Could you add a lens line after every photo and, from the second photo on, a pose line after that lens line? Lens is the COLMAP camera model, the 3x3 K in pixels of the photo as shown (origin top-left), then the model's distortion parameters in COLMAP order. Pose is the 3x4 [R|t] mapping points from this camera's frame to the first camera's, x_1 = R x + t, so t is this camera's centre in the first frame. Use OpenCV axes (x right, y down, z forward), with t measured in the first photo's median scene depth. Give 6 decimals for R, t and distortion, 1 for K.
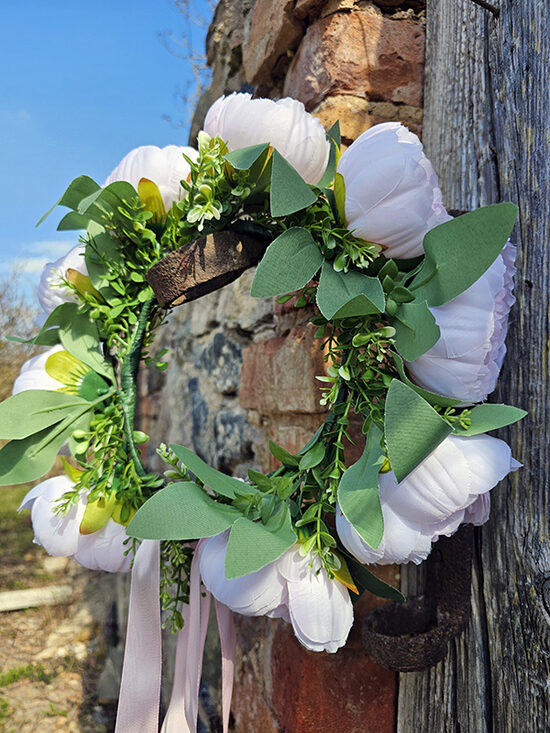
lens RADIAL K [[504.0, 0, 276.8], [0, 504.0, 367.3], [0, 0, 1]] dist [0.005512, -0.005229]
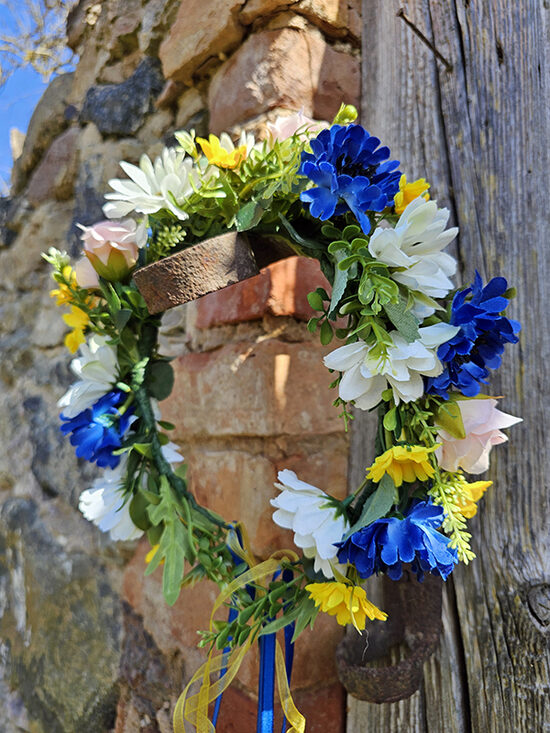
lens RADIAL K [[511.1, 0, 274.7], [0, 511.1, 363.1], [0, 0, 1]] dist [-0.008108, 0.000390]
pose [[0.927928, 0.033578, 0.371244, -0.246968], [-0.016232, 0.998630, -0.049751, 0.002599], [-0.372406, 0.040139, 0.927201, 0.107366]]
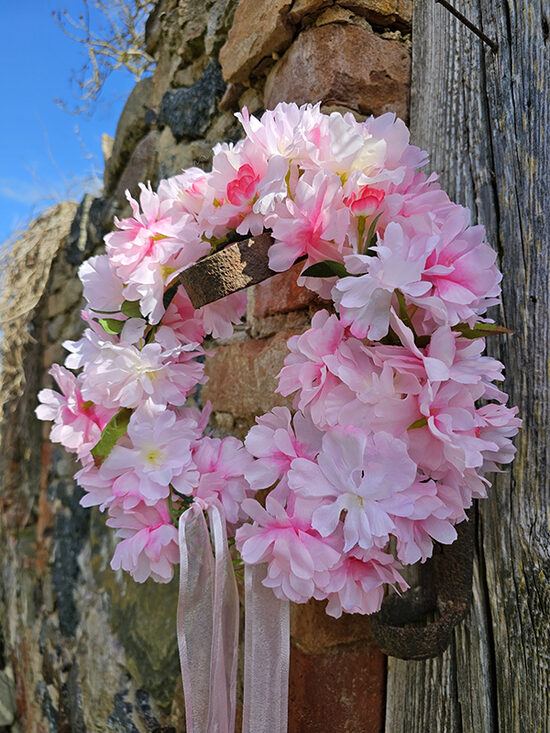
lens RADIAL K [[501.5, 0, 274.8], [0, 501.5, 371.3], [0, 0, 1]] dist [0.002113, 0.000724]
pose [[0.978203, 0.013771, 0.207192, -0.193726], [-0.014931, 0.999880, 0.004035, -0.001892], [-0.207112, -0.007041, 0.978292, 0.025733]]
